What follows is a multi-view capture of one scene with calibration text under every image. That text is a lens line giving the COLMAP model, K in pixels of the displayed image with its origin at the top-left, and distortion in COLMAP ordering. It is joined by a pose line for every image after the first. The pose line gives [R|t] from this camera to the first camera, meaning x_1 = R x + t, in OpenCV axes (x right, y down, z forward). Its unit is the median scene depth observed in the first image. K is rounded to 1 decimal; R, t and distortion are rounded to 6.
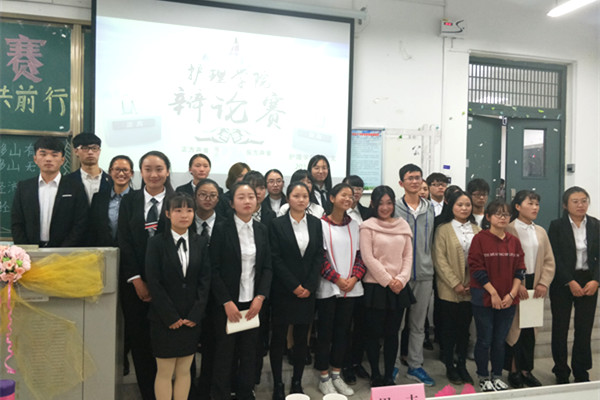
lens RADIAL K [[434.8, 0, 300.4], [0, 434.8, 200.2], [0, 0, 1]] dist [0.019266, -0.011949]
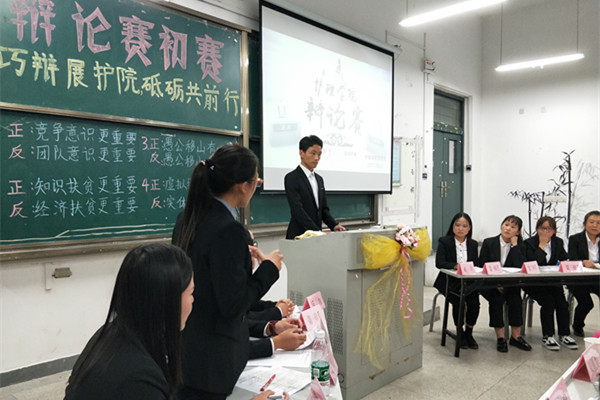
lens RADIAL K [[434.8, 0, 299.7], [0, 434.8, 199.4], [0, 0, 1]] dist [0.019266, -0.011949]
pose [[0.864251, -0.022995, 0.502534, -0.945006], [0.011970, 0.999612, 0.025153, -0.014374], [-0.502918, -0.015724, 0.864191, -0.000874]]
